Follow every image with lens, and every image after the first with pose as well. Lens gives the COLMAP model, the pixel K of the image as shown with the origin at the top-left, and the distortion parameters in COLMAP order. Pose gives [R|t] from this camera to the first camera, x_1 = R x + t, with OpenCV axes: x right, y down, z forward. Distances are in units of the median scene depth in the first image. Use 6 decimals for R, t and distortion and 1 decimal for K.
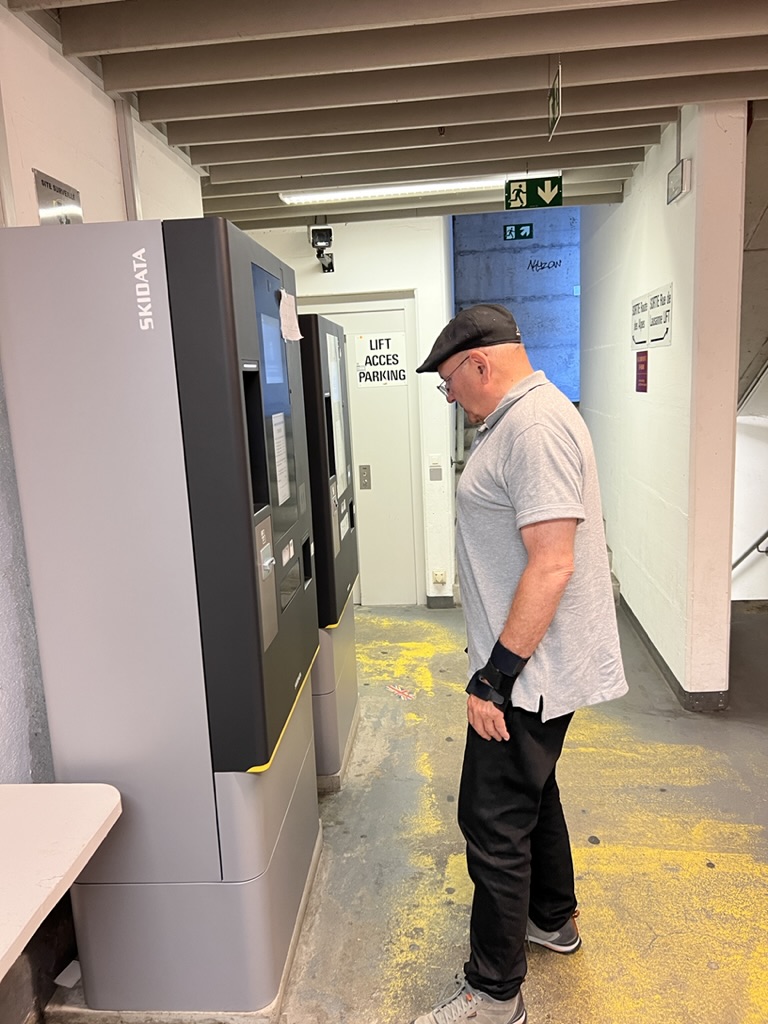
lens RADIAL K [[772.1, 0, 385.0], [0, 772.1, 514.3], [0, 0, 1]] dist [0.006875, 0.001890]
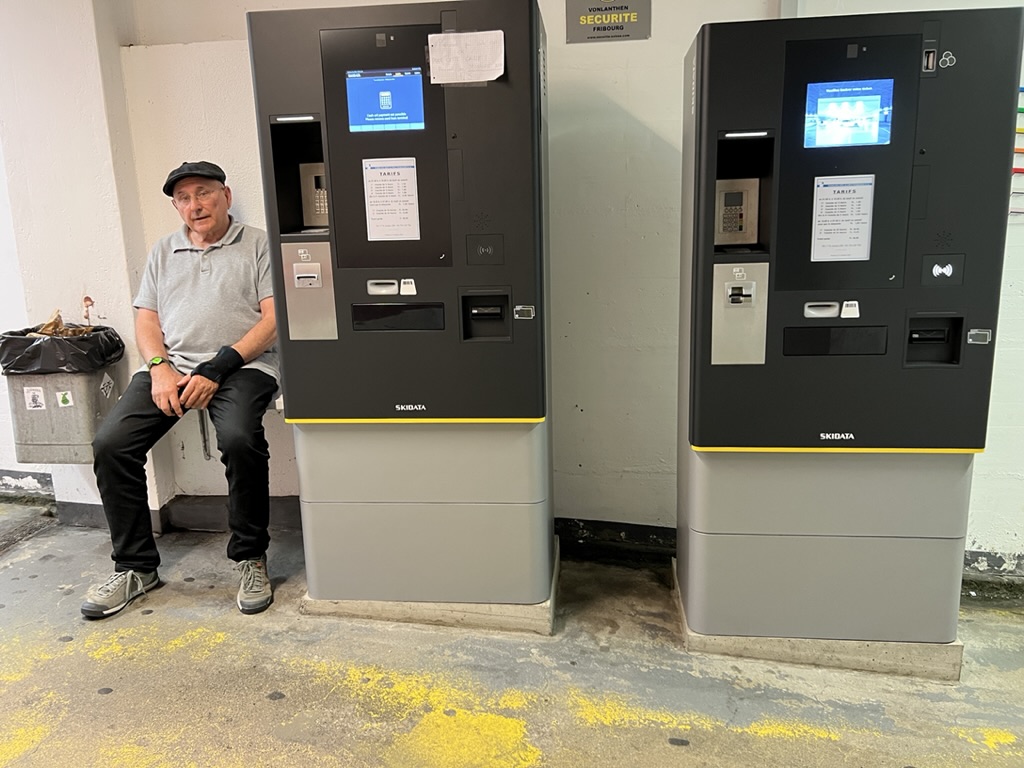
lens RADIAL K [[772.1, 0, 513.9], [0, 772.1, 381.5], [0, 0, 1]] dist [0.006875, 0.001890]
pose [[-0.043722, 0.250663, -0.967086, 0.748982], [-0.146844, 0.955886, 0.254399, -0.097362], [0.988193, 0.153134, -0.004985, 0.910729]]
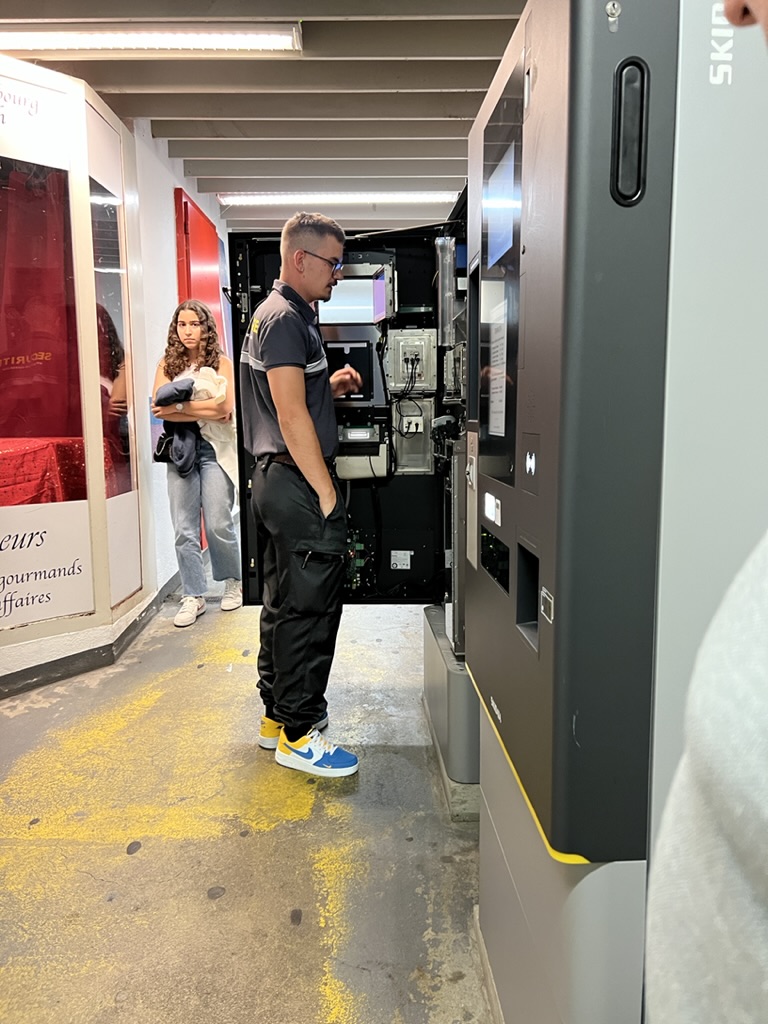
lens RADIAL K [[772.1, 0, 382.8], [0, 772.1, 510.8], [0, 0, 1]] dist [0.006875, 0.001890]
pose [[-0.992093, 0.075285, -0.100419, 0.058275], [0.040616, 0.949643, 0.310691, -0.174746], [0.118753, 0.304156, -0.945191, 1.704084]]
